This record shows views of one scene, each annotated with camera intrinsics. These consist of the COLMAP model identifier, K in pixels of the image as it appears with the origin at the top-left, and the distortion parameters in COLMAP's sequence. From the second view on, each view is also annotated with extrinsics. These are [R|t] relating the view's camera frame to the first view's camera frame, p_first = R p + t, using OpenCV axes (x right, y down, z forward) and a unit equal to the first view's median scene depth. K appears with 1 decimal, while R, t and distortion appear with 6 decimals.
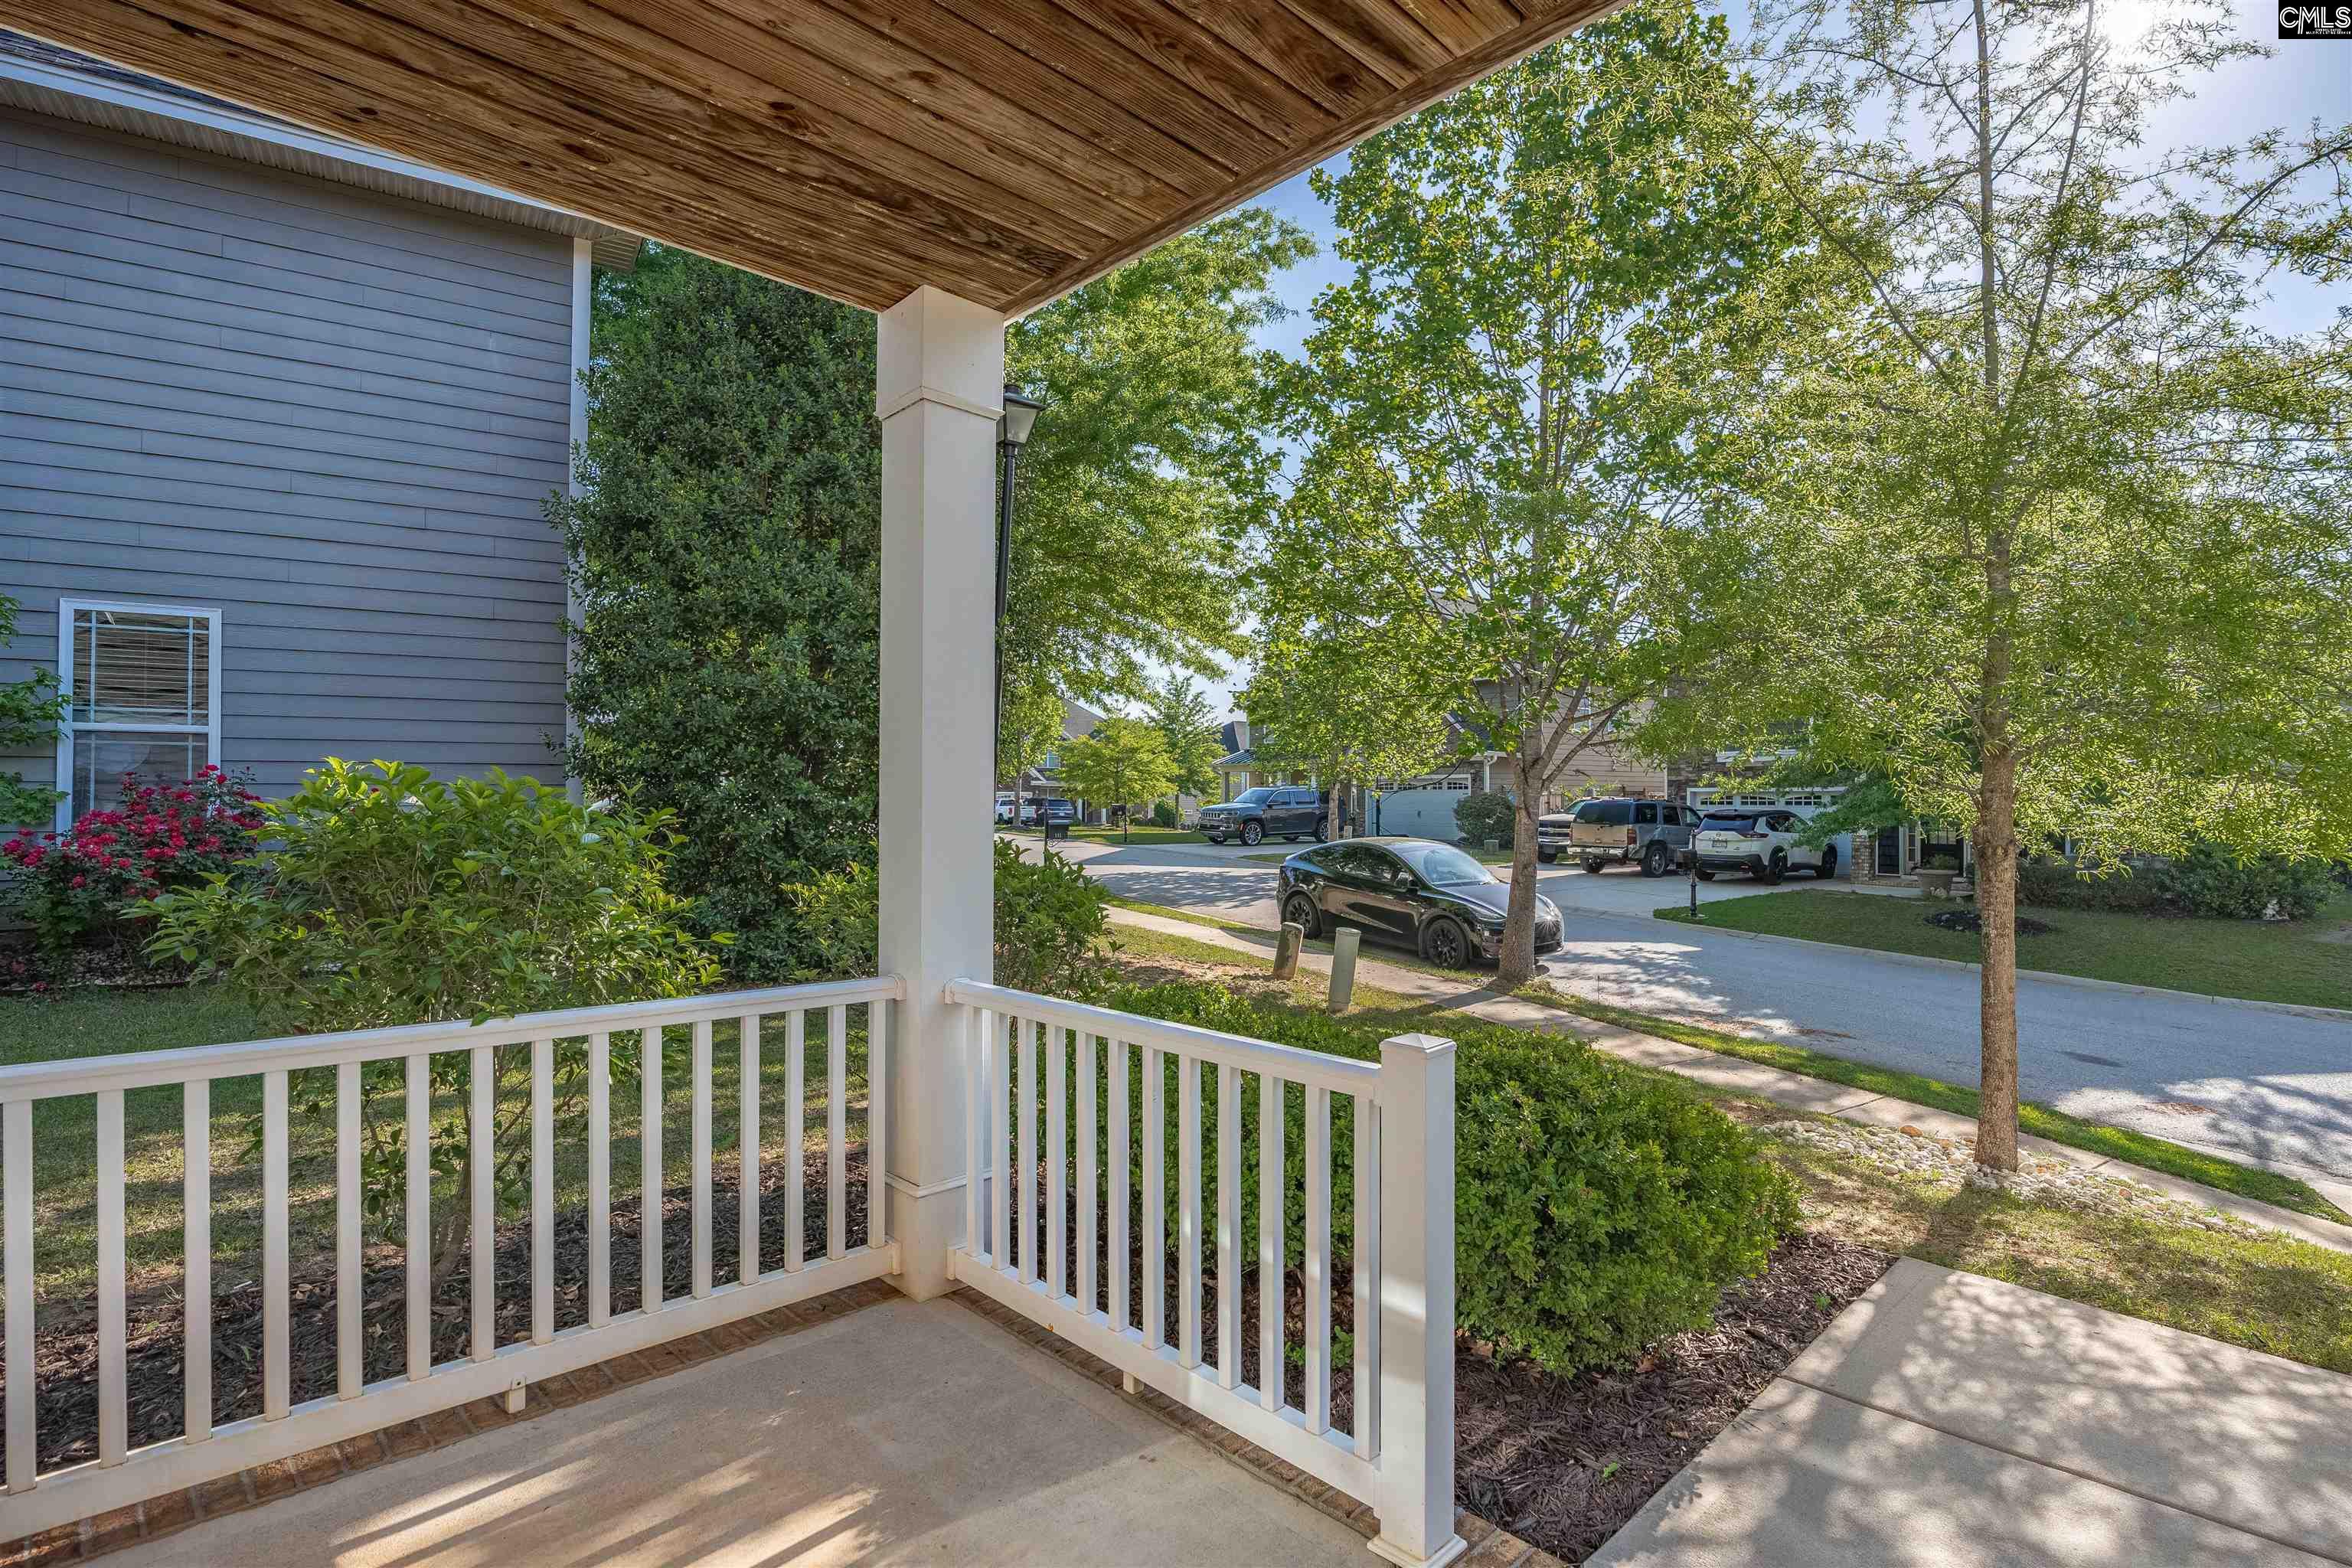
lens RADIAL K [[1160.9, 0, 1176.8], [0, 1160.9, 788.2], [0, 0, 1]] dist [0.000553, -0.000240]
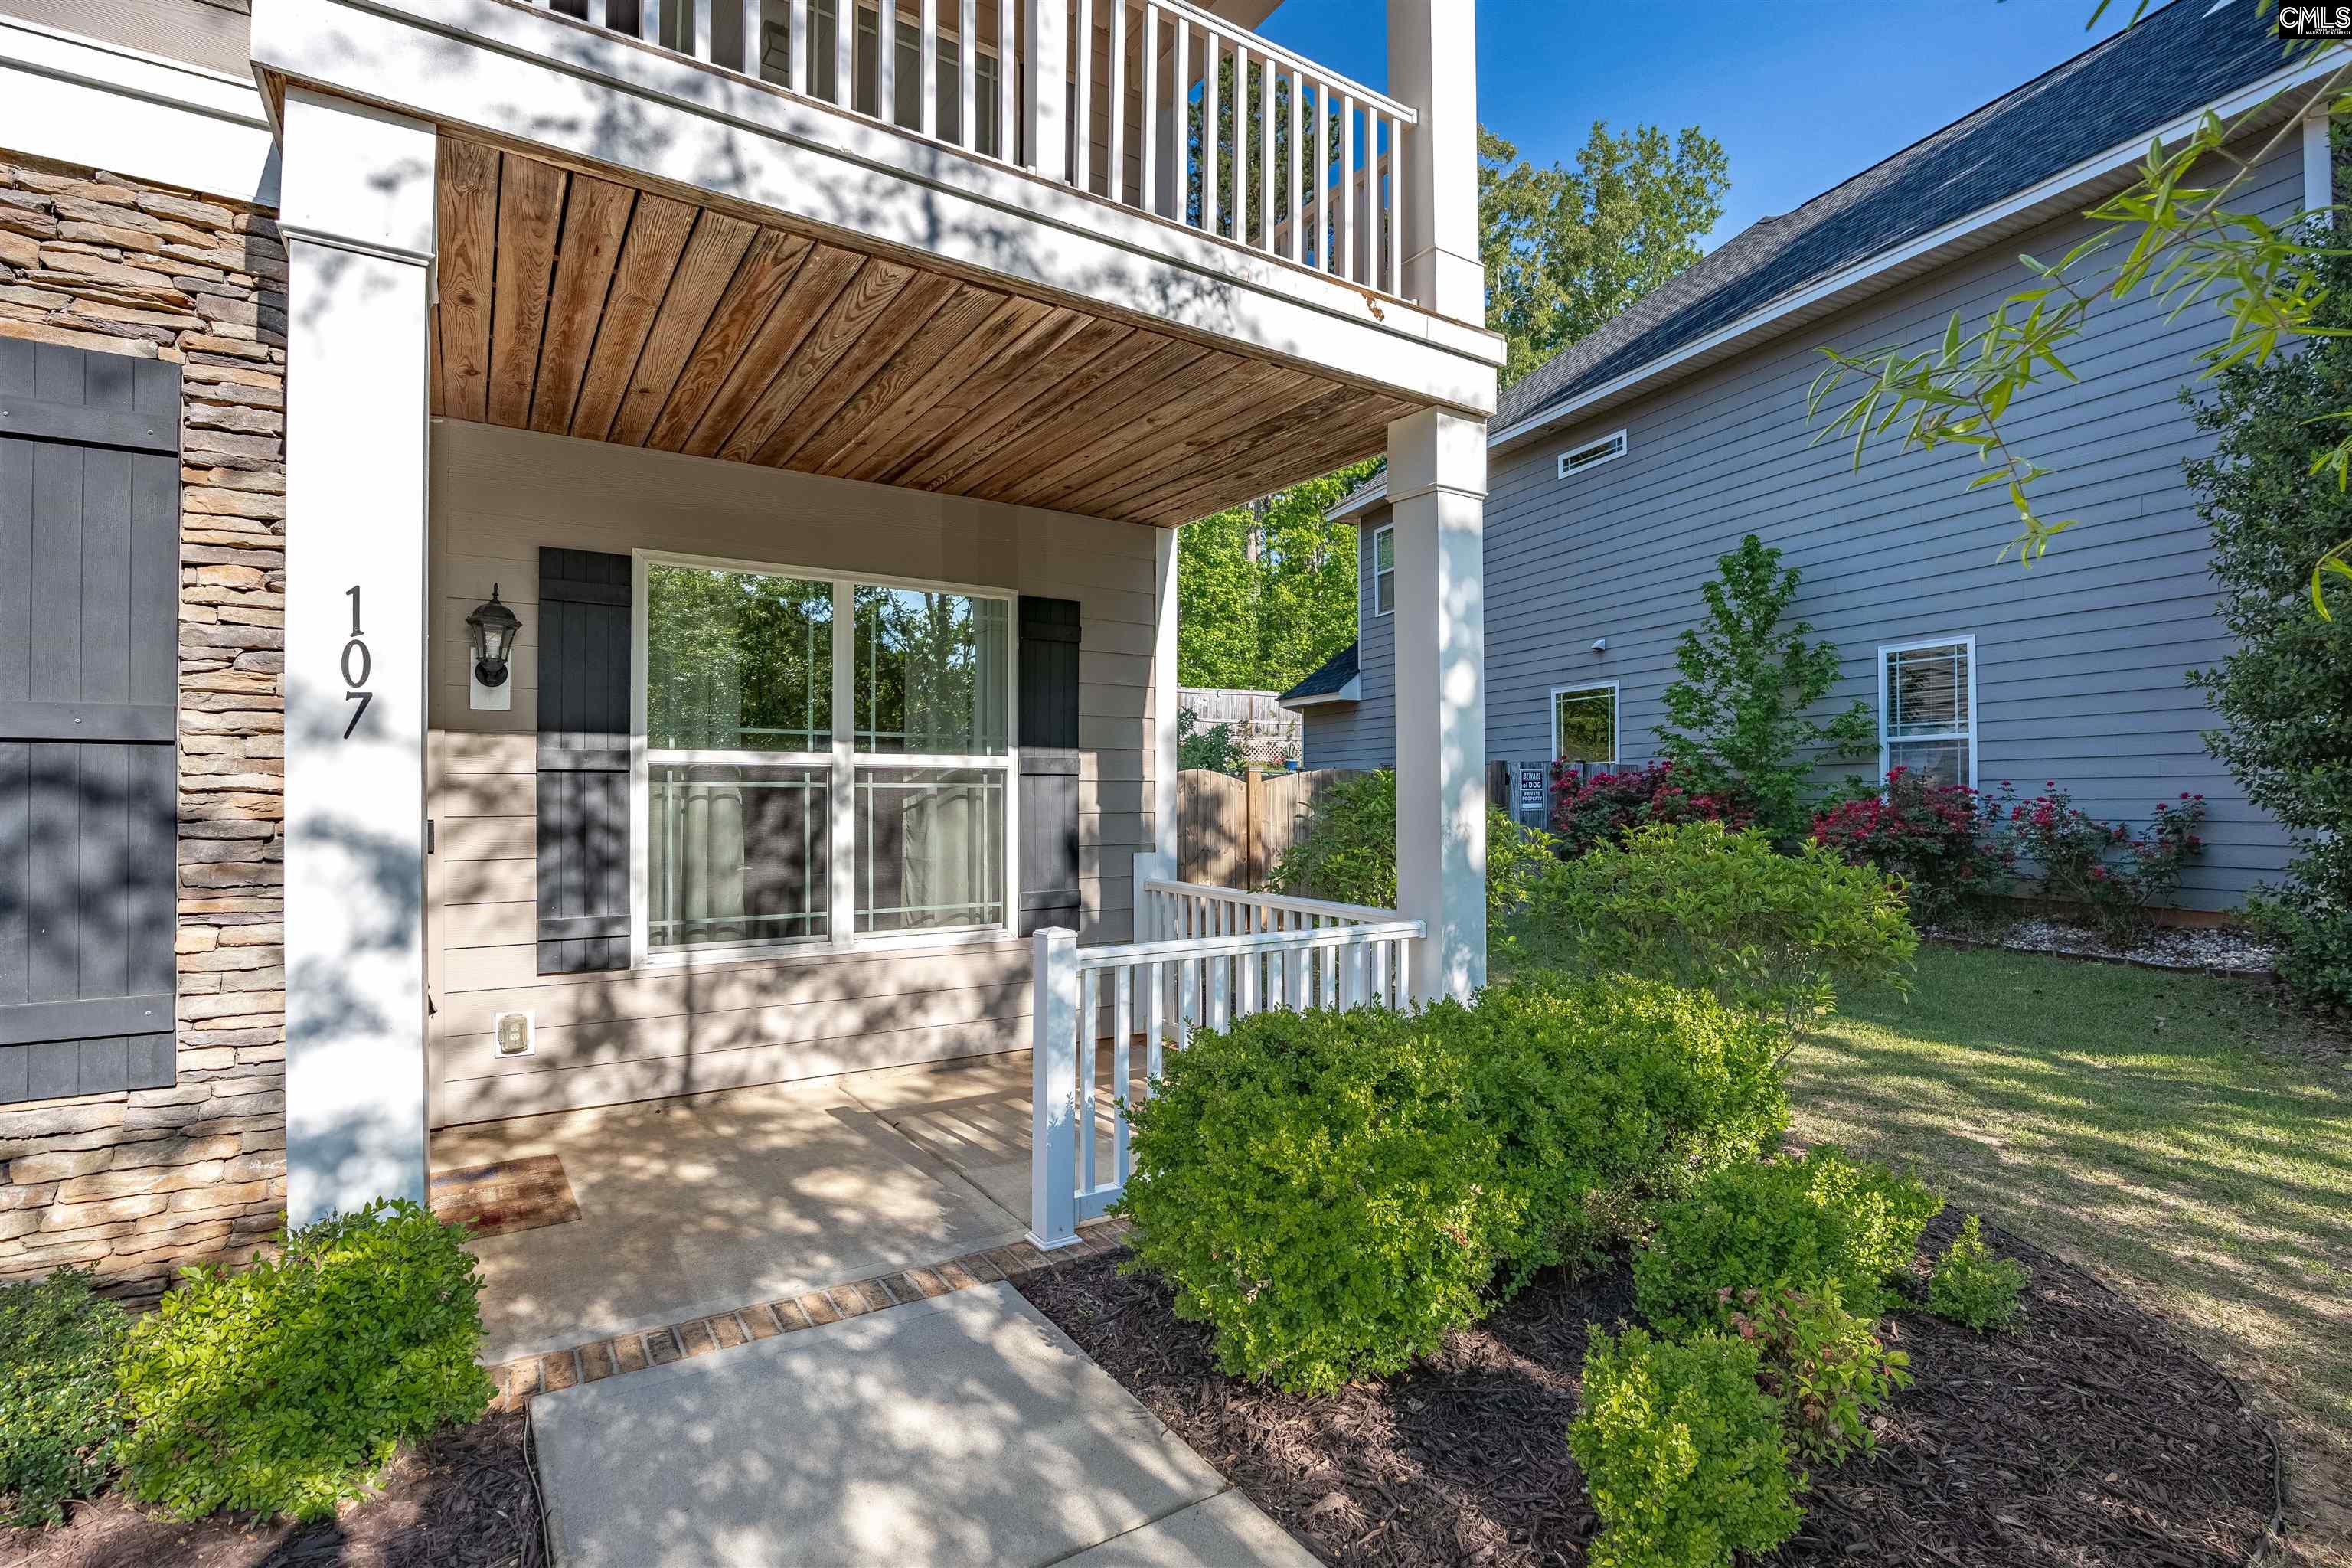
lens RADIAL K [[1160.9, 0, 1178.9], [0, 1160.9, 790.5], [0, 0, 1]] dist [0.000553, -0.000240]
pose [[-0.211771, -0.008122, -0.977286, 0.550886], [0.011148, 0.999880, -0.010726, 0.011327], [0.977256, -0.013166, -0.211655, 0.474565]]
